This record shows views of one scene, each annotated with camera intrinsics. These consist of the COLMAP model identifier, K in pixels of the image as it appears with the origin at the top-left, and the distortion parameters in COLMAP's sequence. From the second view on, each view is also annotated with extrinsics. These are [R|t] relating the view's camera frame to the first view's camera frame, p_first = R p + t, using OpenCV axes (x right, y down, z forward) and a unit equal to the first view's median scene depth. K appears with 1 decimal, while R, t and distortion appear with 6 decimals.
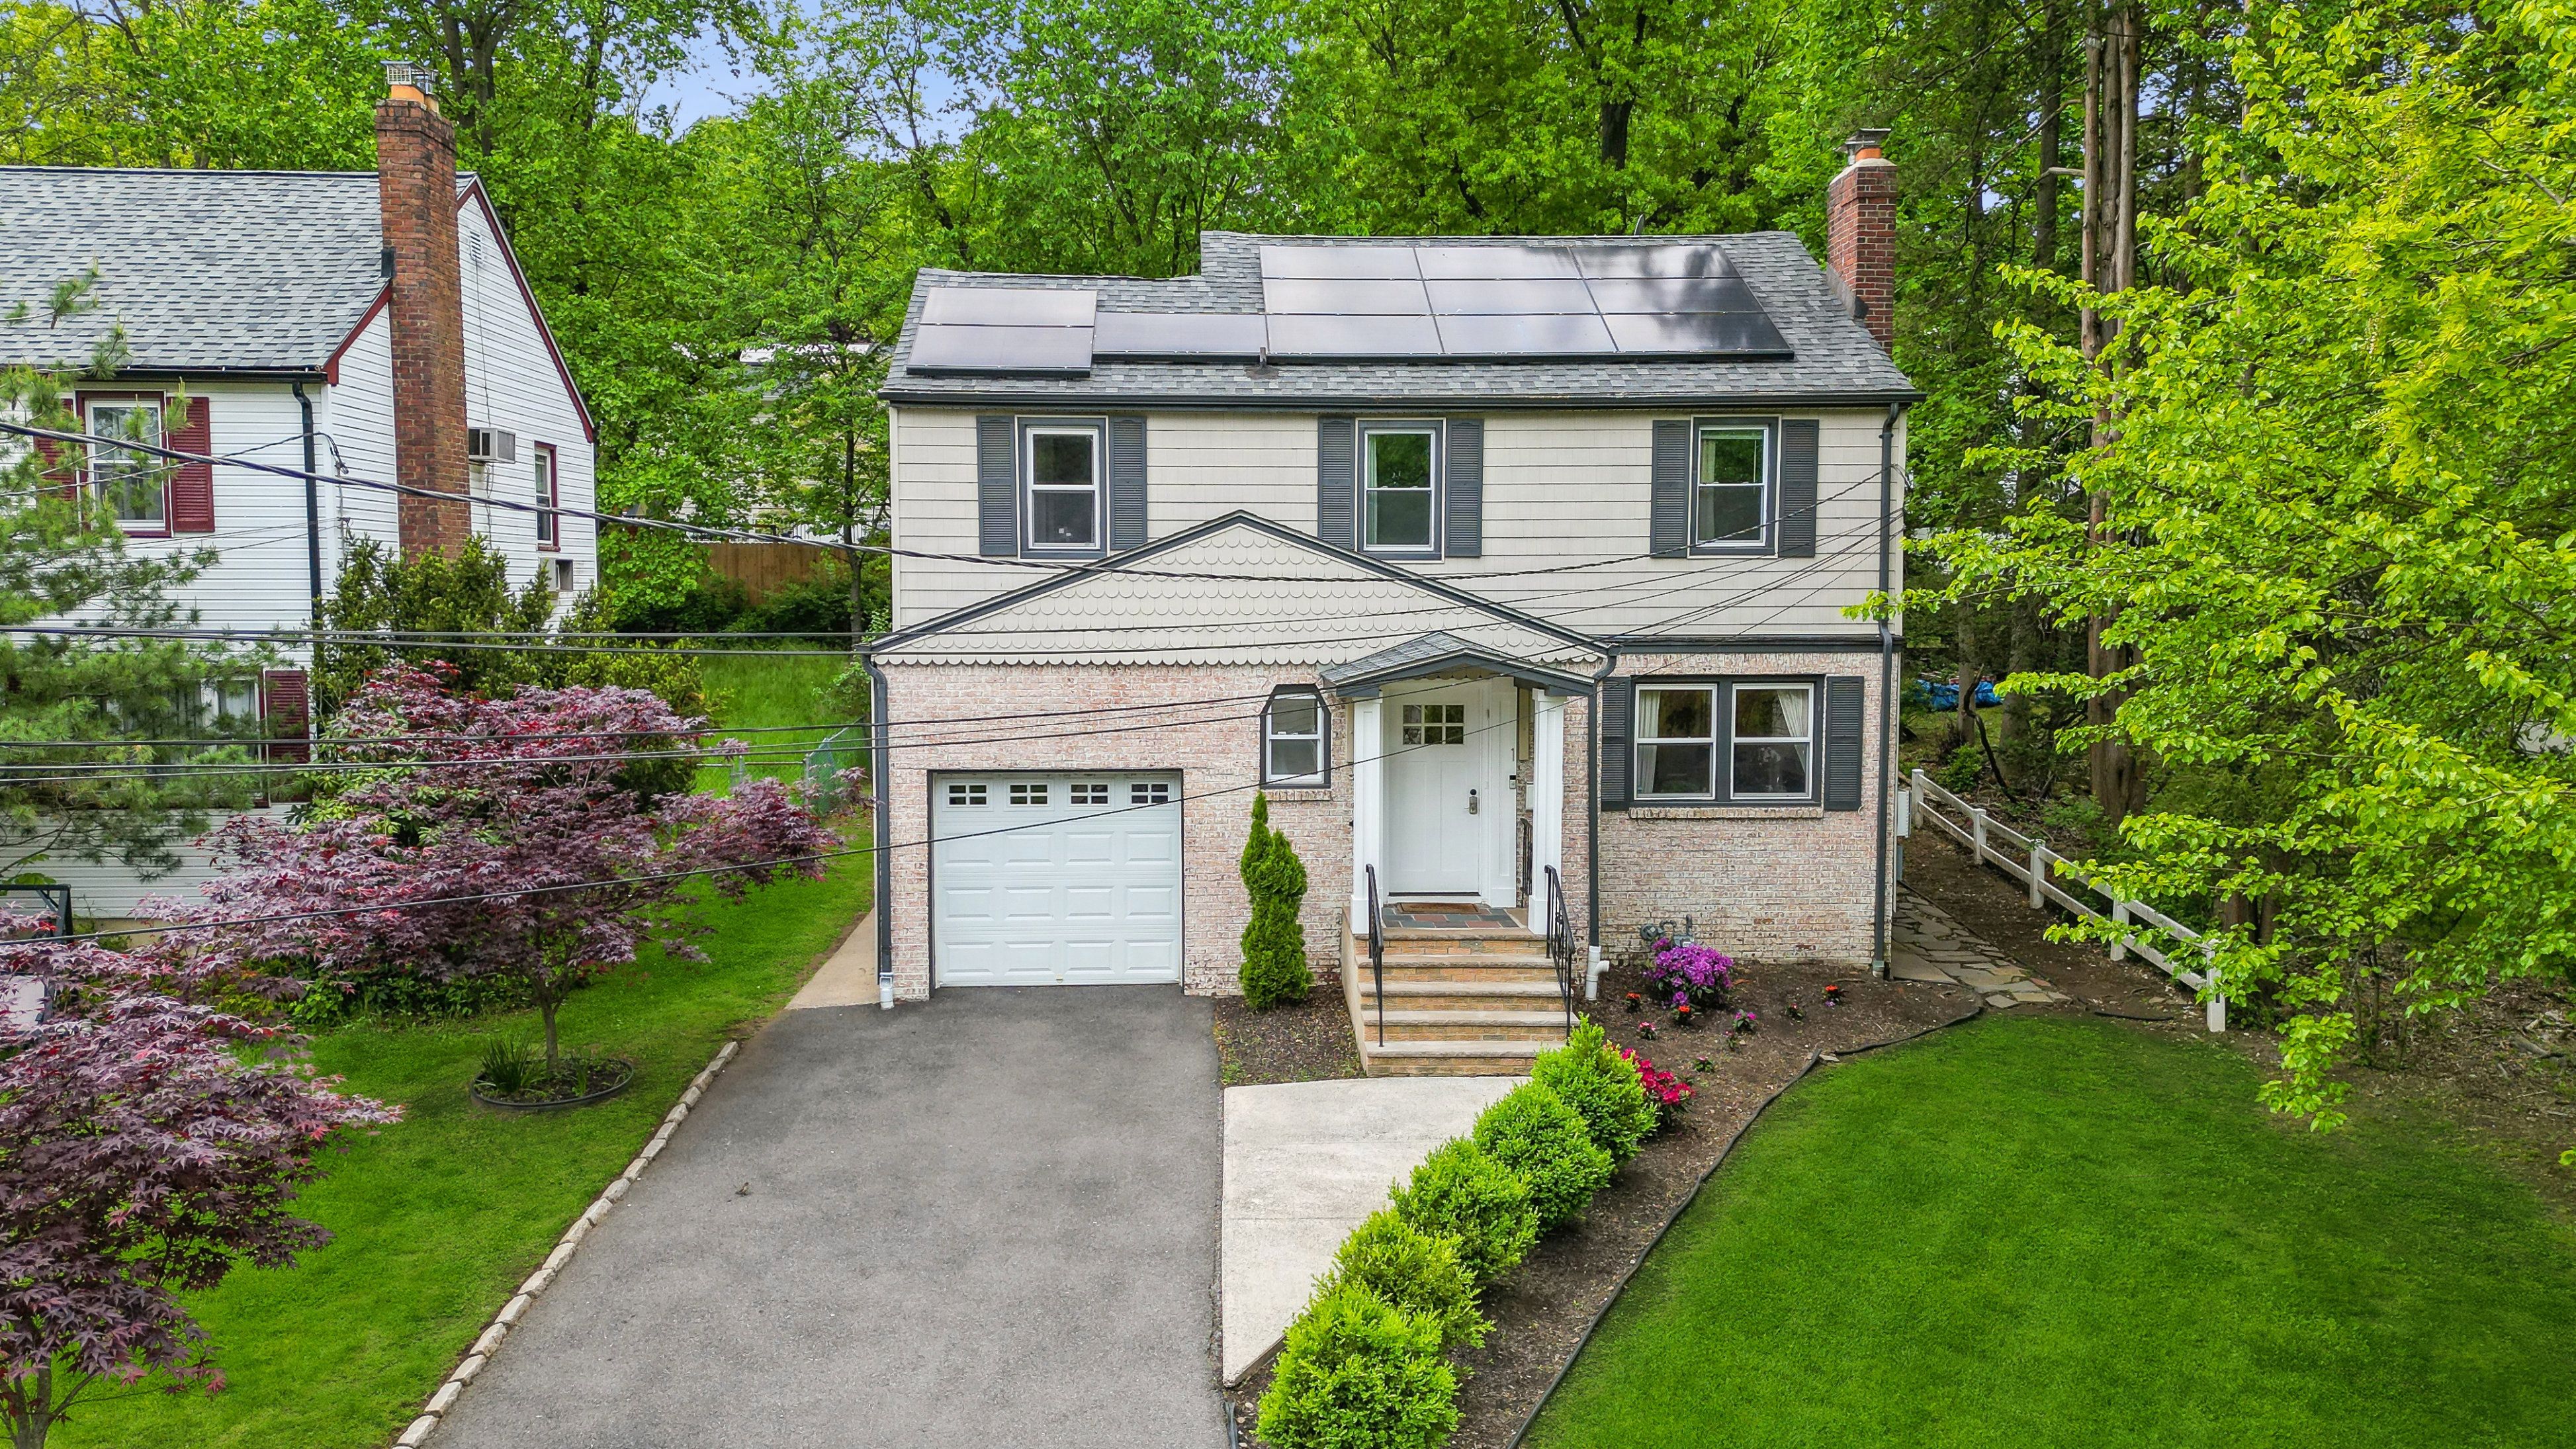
lens RADIAL K [[1824.3, 0, 1281.2], [0, 1824.3, 730.7], [0, 0, 1]] dist [0.088435, -0.076572]
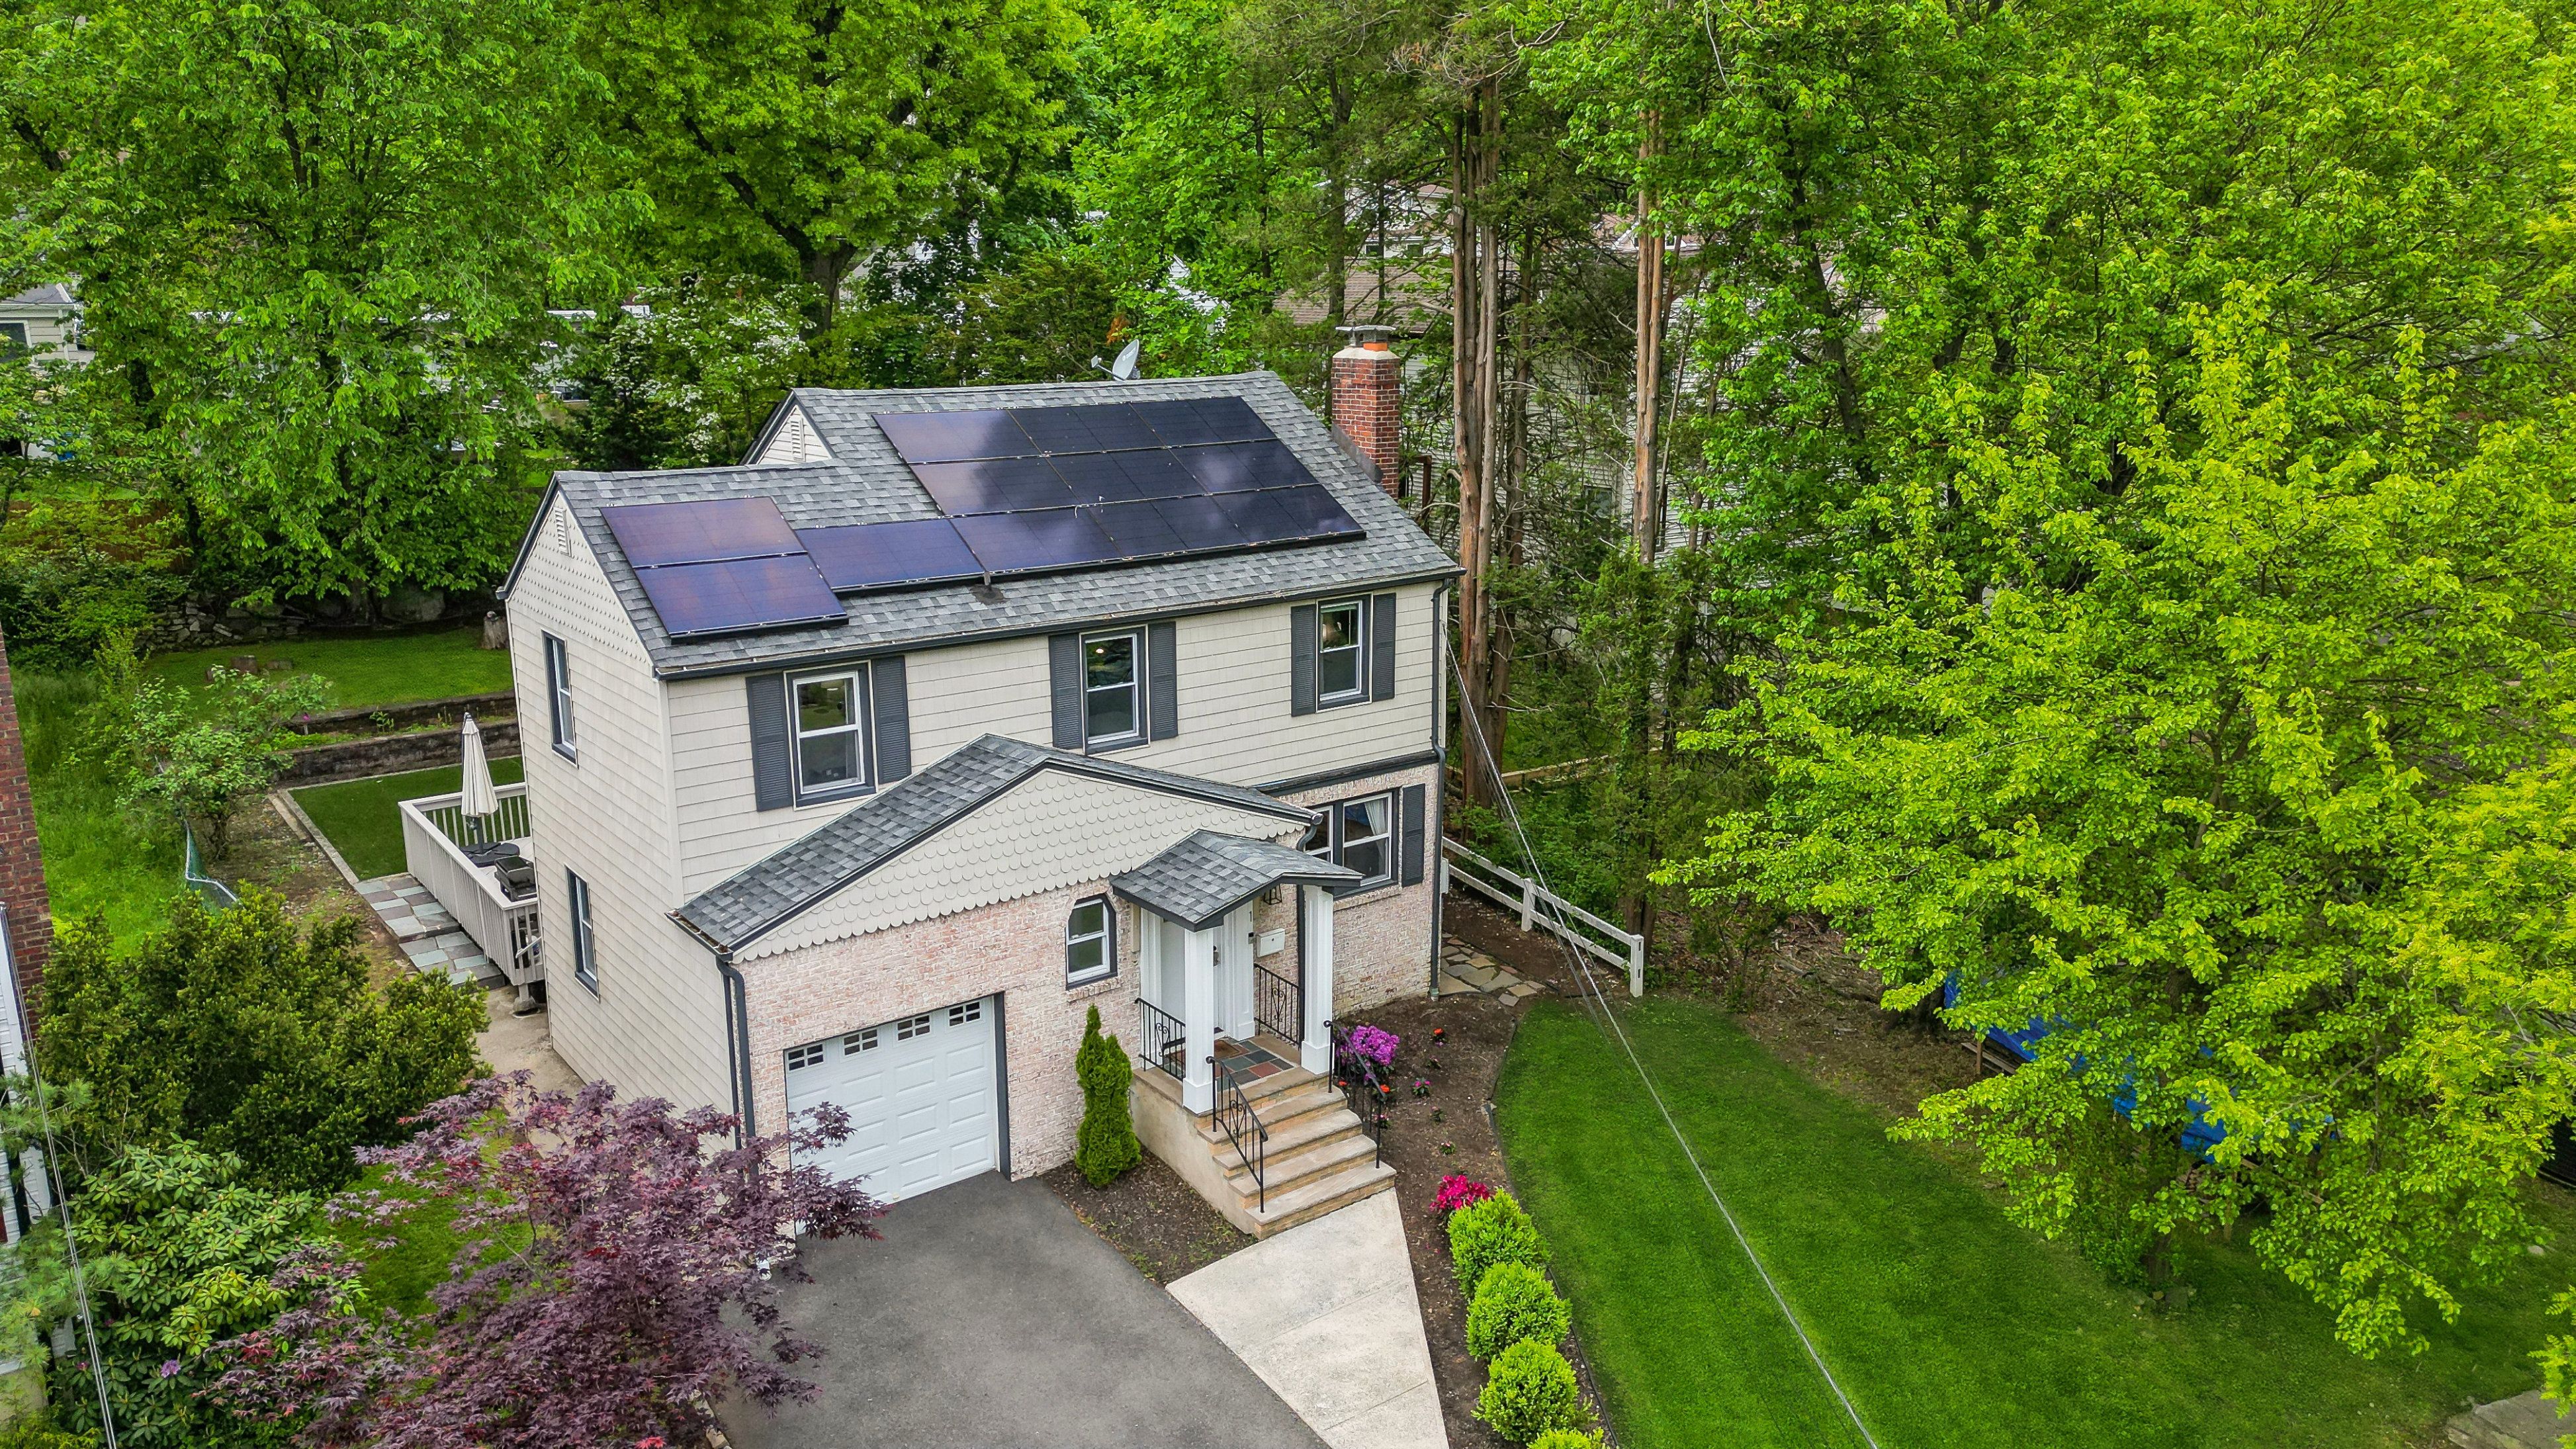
lens RADIAL K [[1824.3, 0, 1298.3], [0, 1824.3, 716.1], [0, 0, 1]] dist [0.088435, -0.076572]
pose [[0.802352, -0.139940, 0.580213, -0.498117], [0.038441, 0.982223, 0.183741, -0.317621], [-0.595611, -0.125122, 0.793468, 0.037579]]
